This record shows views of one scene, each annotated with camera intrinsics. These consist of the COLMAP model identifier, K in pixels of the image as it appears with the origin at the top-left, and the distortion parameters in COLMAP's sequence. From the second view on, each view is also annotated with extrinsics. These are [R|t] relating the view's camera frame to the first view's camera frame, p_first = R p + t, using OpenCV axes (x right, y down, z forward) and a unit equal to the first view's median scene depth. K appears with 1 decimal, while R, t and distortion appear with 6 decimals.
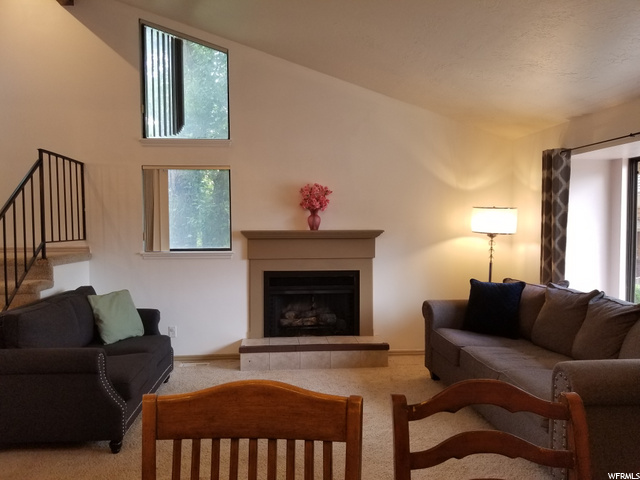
lens RADIAL K [[505.2, 0, 304.3], [0, 505.2, 238.0], [0, 0, 1]] dist [0.102283, -0.174301]
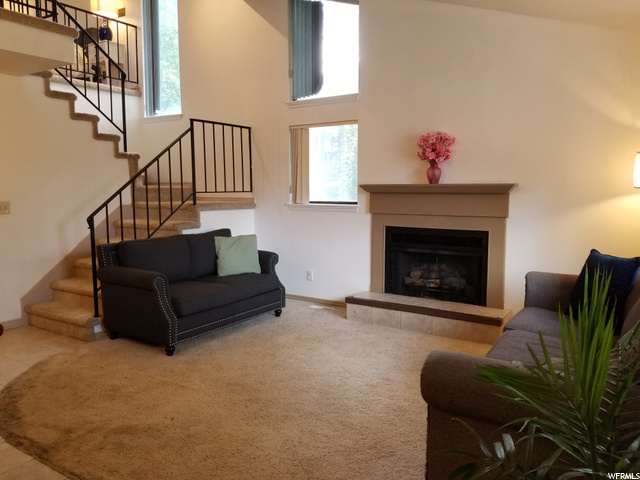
lens RADIAL K [[505.2, 0, 304.3], [0, 505.2, 238.0], [0, 0, 1]] dist [0.102283, -0.174301]
pose [[0.780026, 0.068993, -0.621932, 0.414317], [-0.015182, 0.995697, 0.091414, 0.001120], [0.625563, -0.061863, 0.777717, 0.139726]]
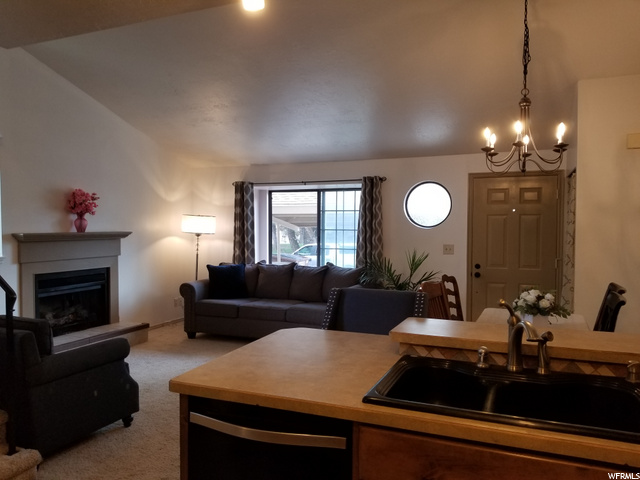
lens RADIAL K [[495.9, 0, 320.0], [0, 495.9, 240.0], [0, 0, 1]] dist [0.088433, -0.159783]
pose [[0.444004, -0.022779, 0.895735, -0.717236], [0.022846, 0.999640, 0.014097, -0.002868], [-0.895734, 0.014205, 0.444364, 0.067336]]
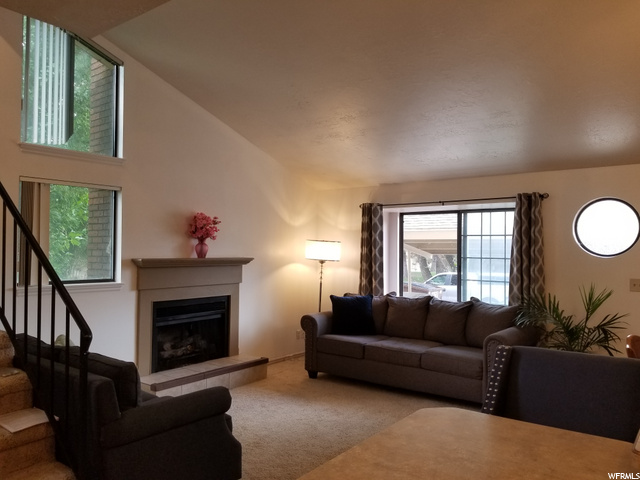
lens RADIAL K [[495.9, 0, 320.0], [0, 495.9, 240.0], [0, 0, 1]] dist [0.088433, -0.159783]
pose [[0.658133, 0.026287, 0.752443, -0.585251], [0.010577, 0.998969, -0.044151, -0.005257], [-0.752827, 0.037016, 0.657176, 0.155609]]
